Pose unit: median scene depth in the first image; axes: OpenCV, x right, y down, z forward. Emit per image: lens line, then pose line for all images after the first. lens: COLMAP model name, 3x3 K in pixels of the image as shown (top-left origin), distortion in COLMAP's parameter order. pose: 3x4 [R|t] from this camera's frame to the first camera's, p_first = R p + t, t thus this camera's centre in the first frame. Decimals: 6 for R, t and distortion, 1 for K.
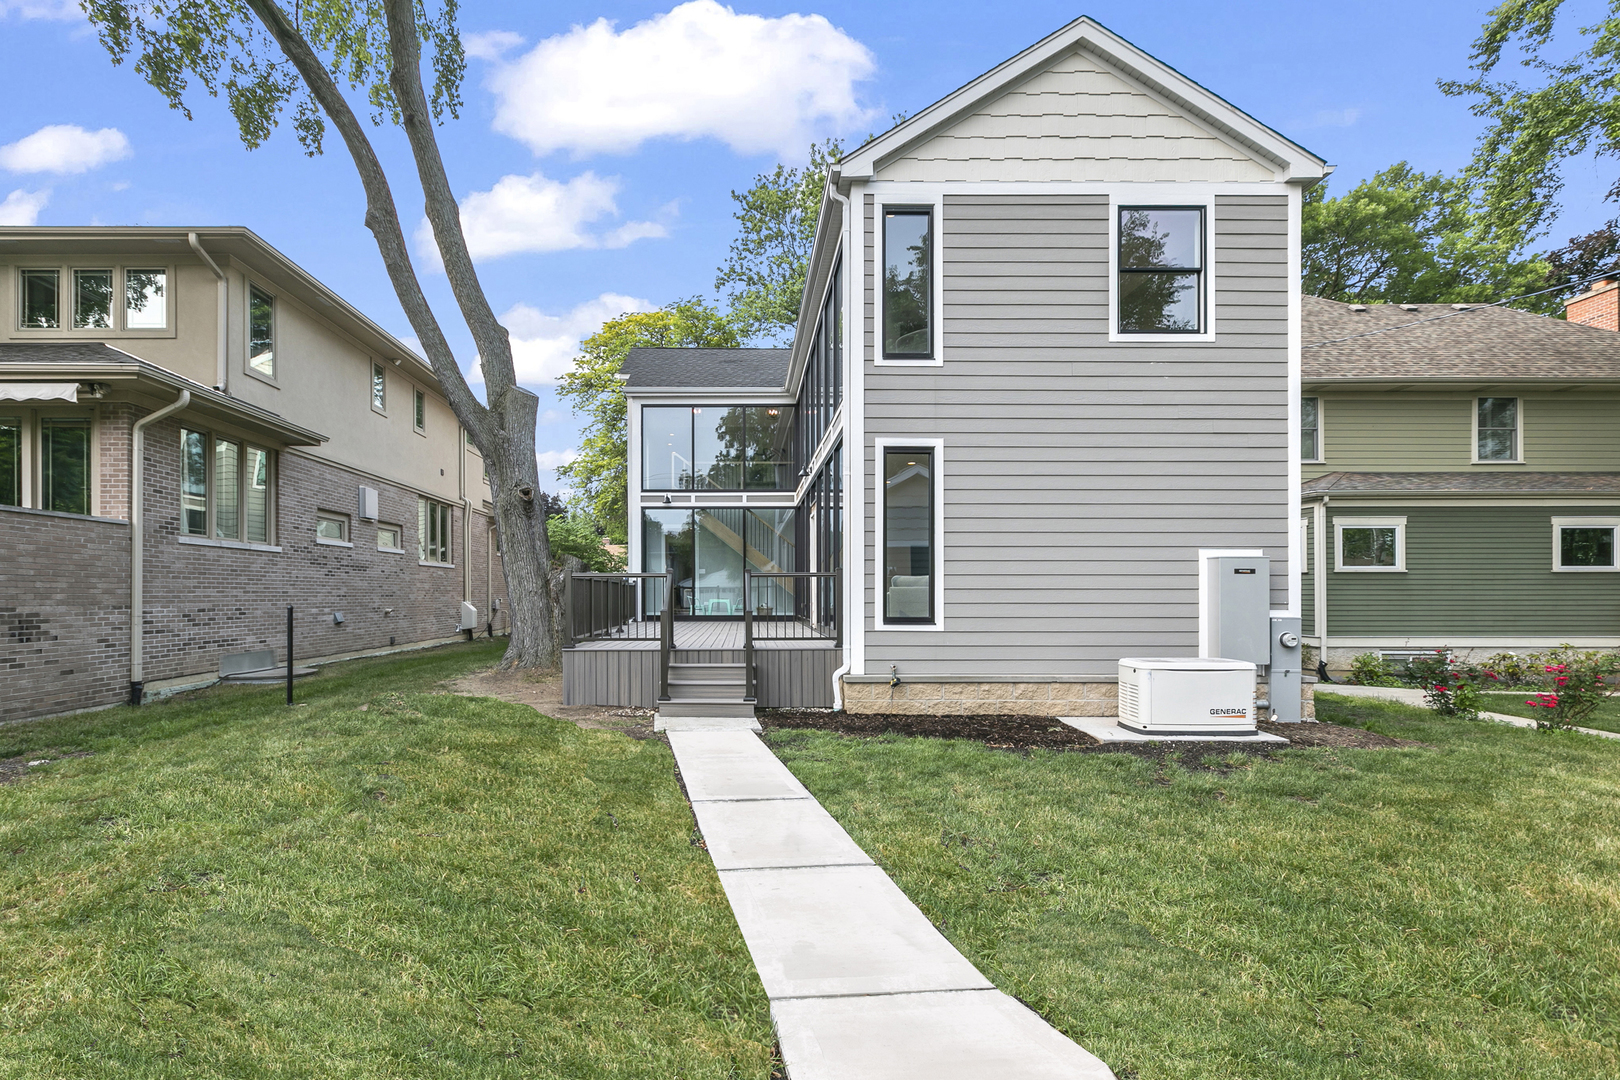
lens RADIAL K [[725.9, 0, 732.2], [0, 725.9, 596.0], [0, 0, 1]] dist [-0.001808, 0.000220]
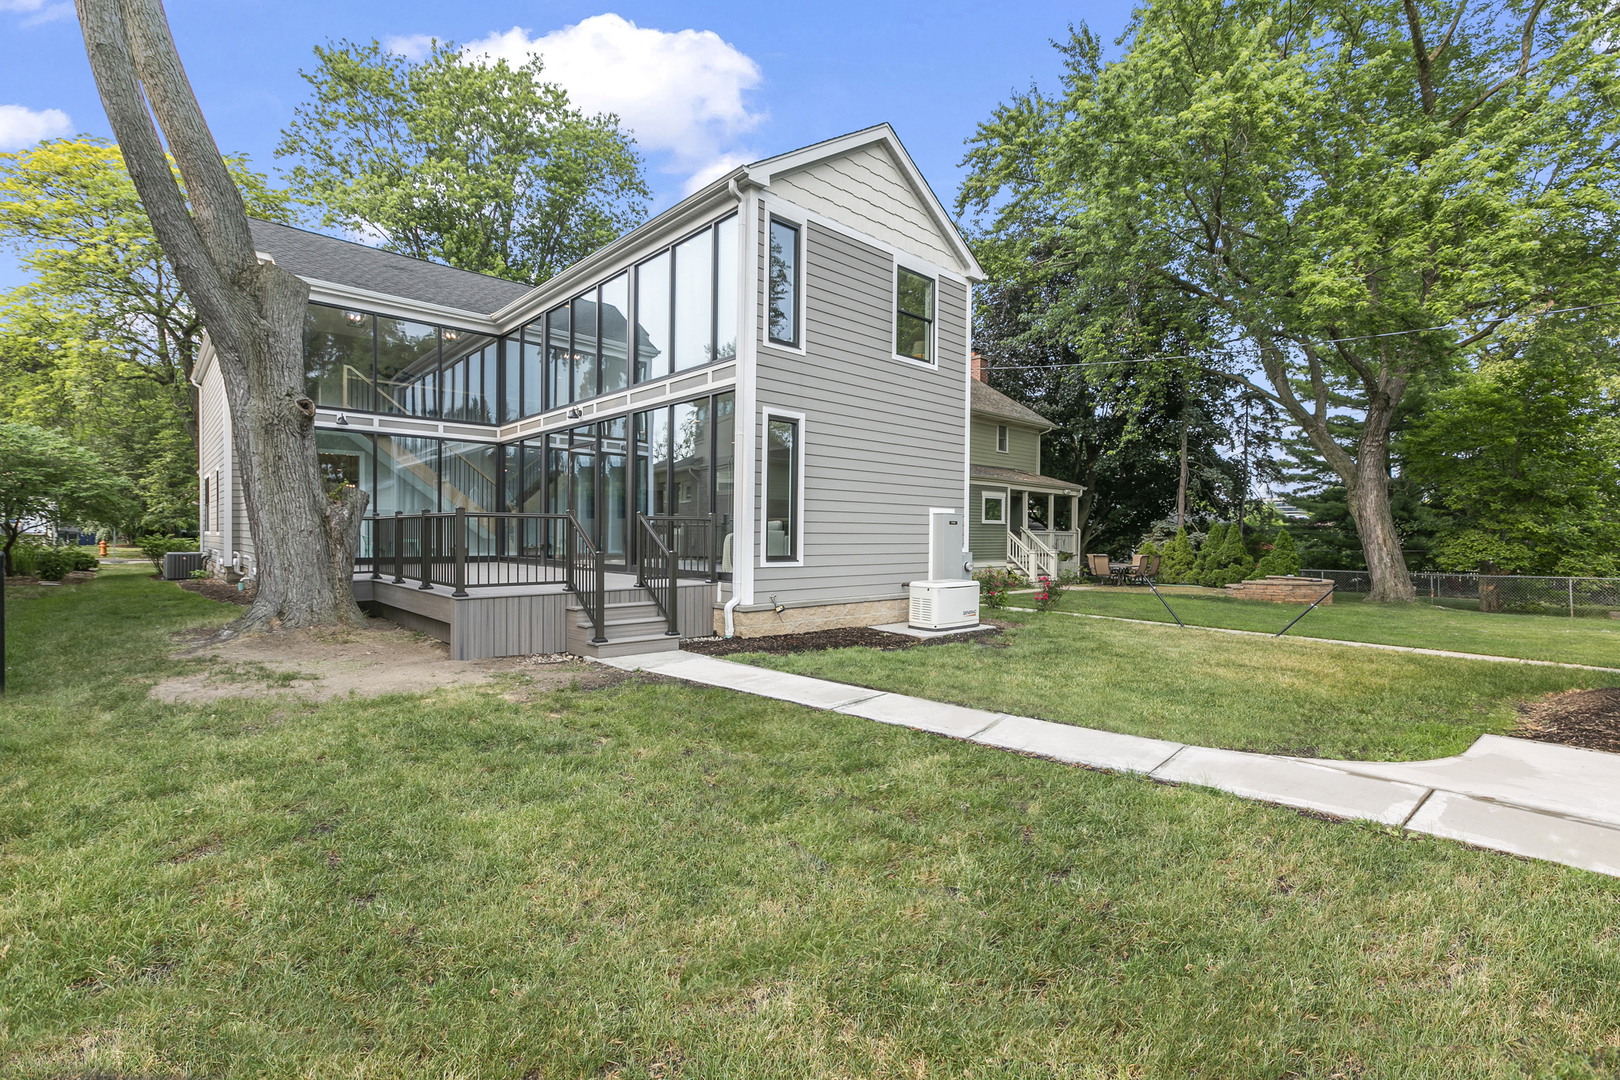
lens RADIAL K [[725.9, 0, 760.6], [0, 725.9, 542.1], [0, 0, 1]] dist [-0.001808, 0.000220]
pose [[0.742772, -0.002334, 0.669540, -0.608301], [-0.004964, 0.999947, 0.008992, -0.004683], [-0.669526, -0.010003, 0.742721, 0.113607]]
